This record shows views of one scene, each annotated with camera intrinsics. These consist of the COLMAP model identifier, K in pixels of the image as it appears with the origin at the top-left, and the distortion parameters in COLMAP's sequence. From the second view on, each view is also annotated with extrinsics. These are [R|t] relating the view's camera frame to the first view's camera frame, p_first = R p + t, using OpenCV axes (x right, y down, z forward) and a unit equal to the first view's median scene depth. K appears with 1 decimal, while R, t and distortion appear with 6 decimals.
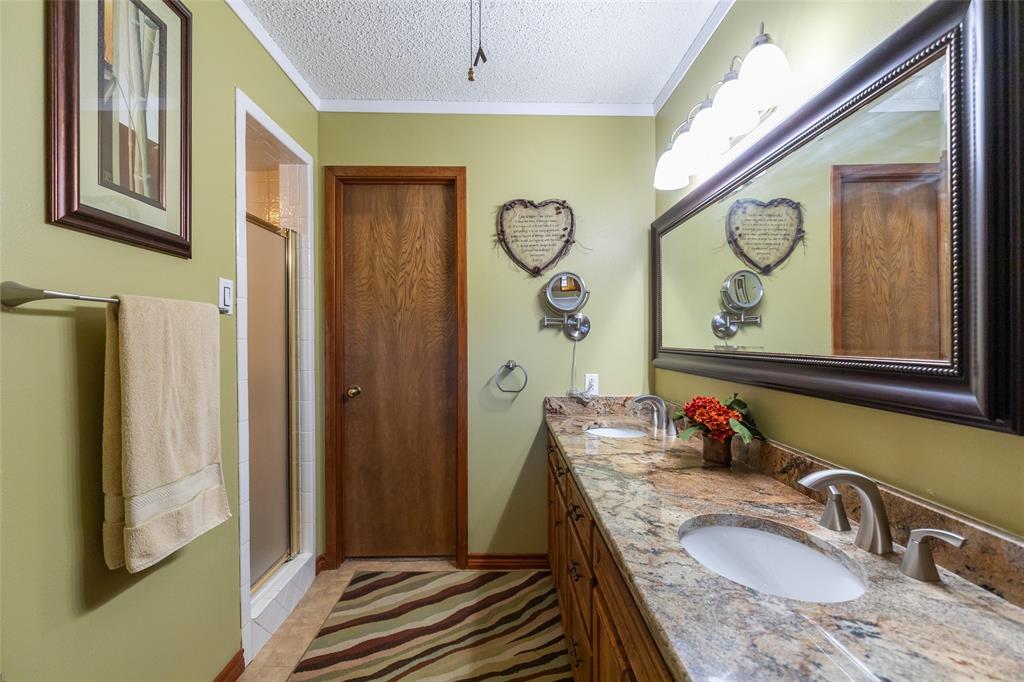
lens RADIAL K [[481.7, 0, 513.4], [0, 481.7, 340.8], [0, 0, 1]] dist [-0.004234, -0.000839]
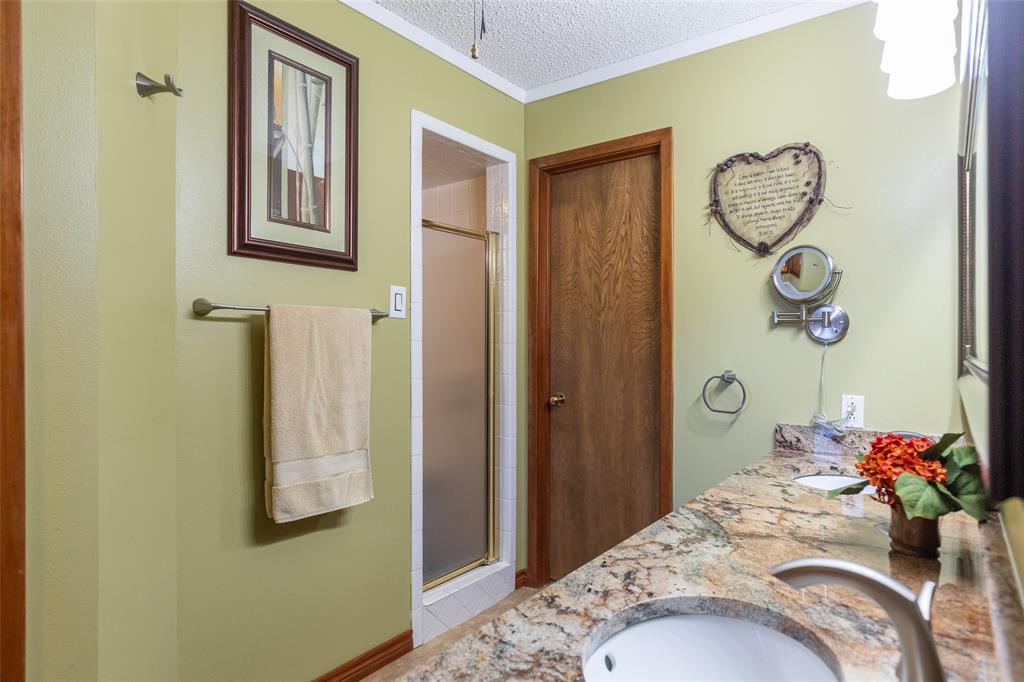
lens RADIAL K [[584.4, 0, 510.6], [0, 584.4, 343.6], [0, 0, 1]] dist [0.008828, -0.001408]
pose [[0.784057, 0.002830, -0.620682, 0.323046], [-0.007338, 0.999962, -0.004710, 0.005715], [0.620645, 0.008247, 0.784048, 0.081484]]
